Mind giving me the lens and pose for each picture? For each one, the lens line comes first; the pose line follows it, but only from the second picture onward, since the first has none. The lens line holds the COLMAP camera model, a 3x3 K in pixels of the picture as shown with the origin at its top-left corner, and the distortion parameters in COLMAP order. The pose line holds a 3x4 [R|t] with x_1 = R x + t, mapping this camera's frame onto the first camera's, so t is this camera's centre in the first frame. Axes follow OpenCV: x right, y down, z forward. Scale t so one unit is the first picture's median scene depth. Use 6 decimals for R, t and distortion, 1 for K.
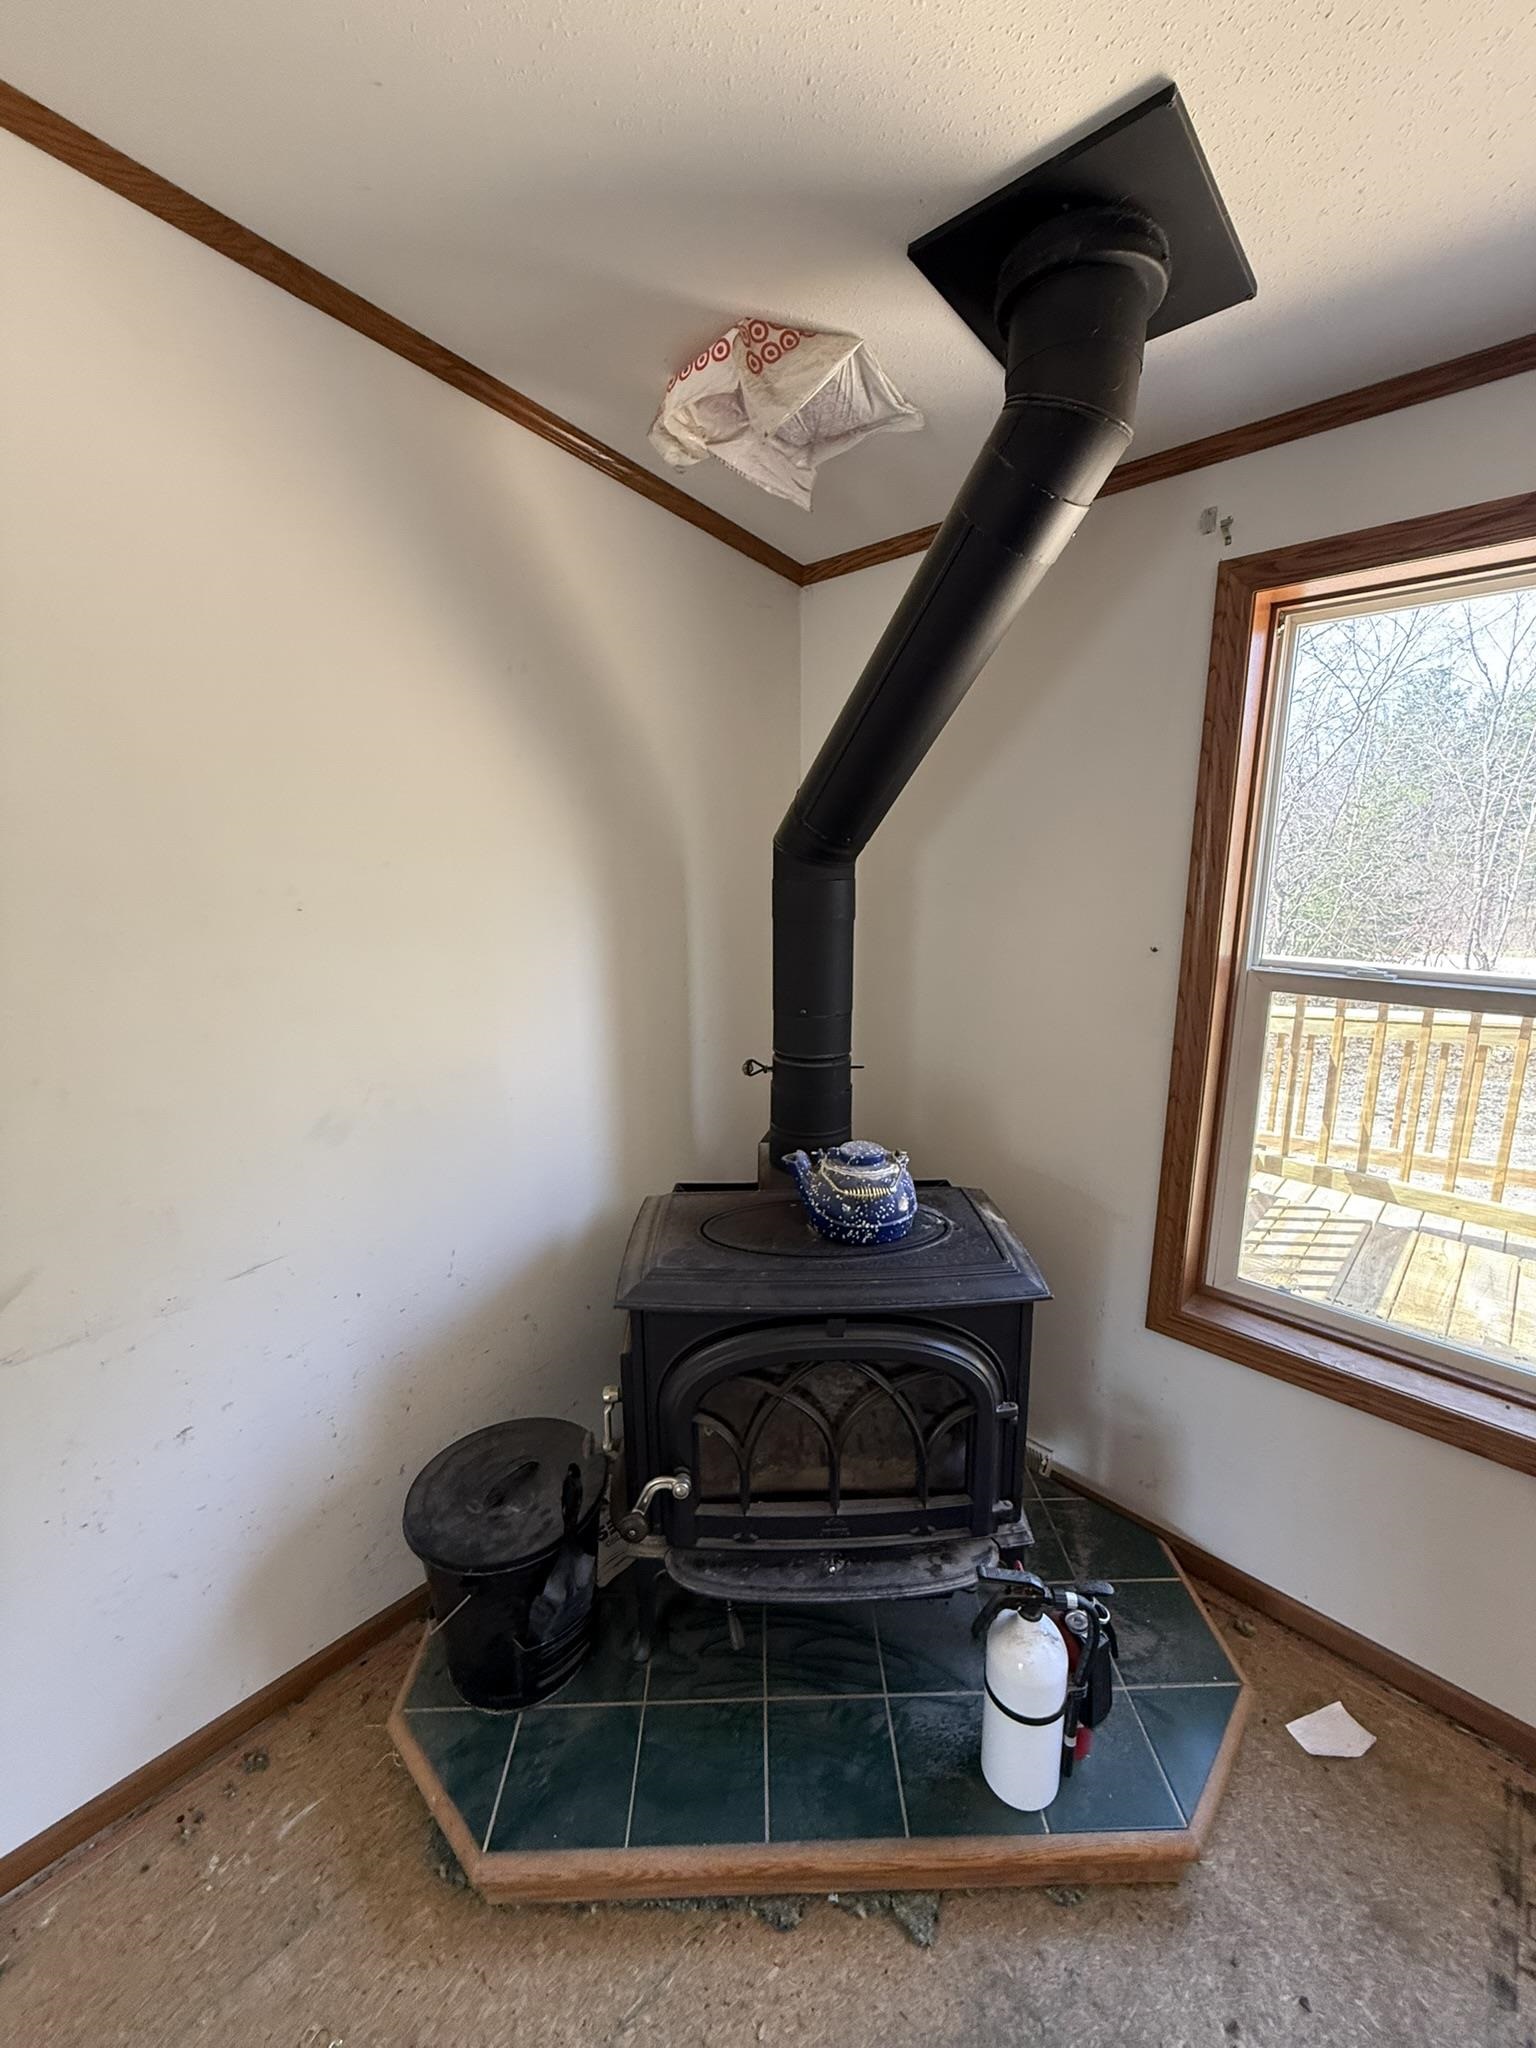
lens RADIAL K [[829.2, 0, 773.7], [0, 829.2, 1016.9], [0, 0, 1]] dist [0.004993, 0.000314]
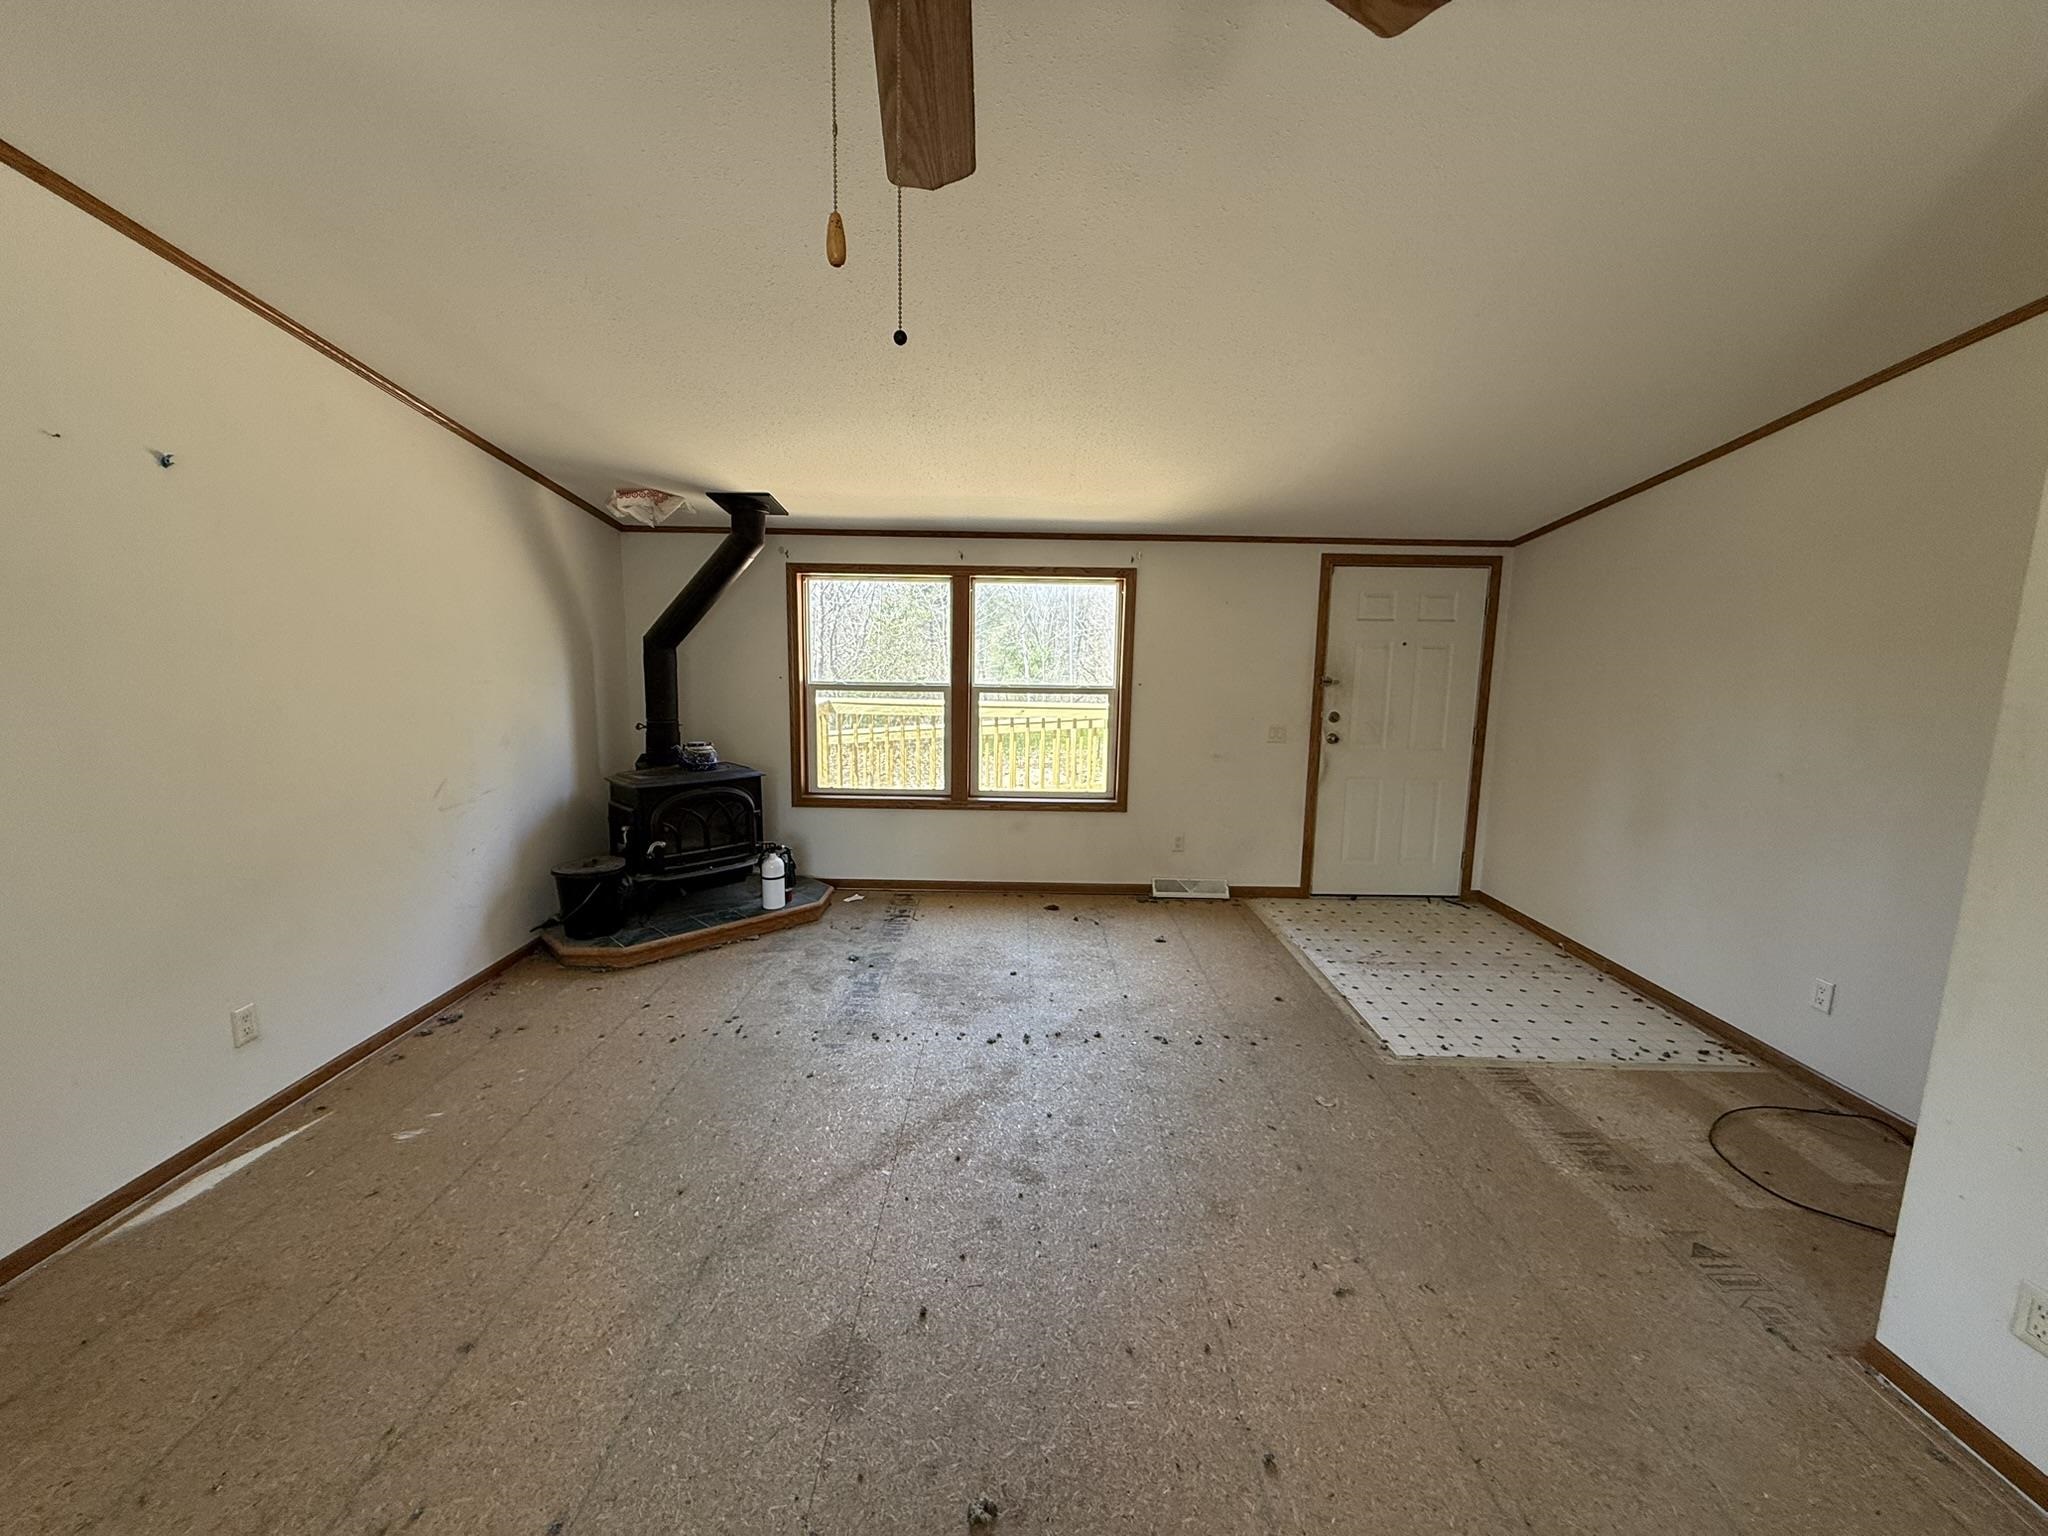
lens RADIAL K [[829.2, 0, 1014.4], [0, 829.2, 760.1], [0, 0, 1]] dist [0.004993, 0.000314]
pose [[0.733715, -0.075402, 0.675261, -1.128281], [0.122897, 0.992159, -0.022749, 0.449397], [-0.668251, 0.099679, 0.737228, -2.040218]]
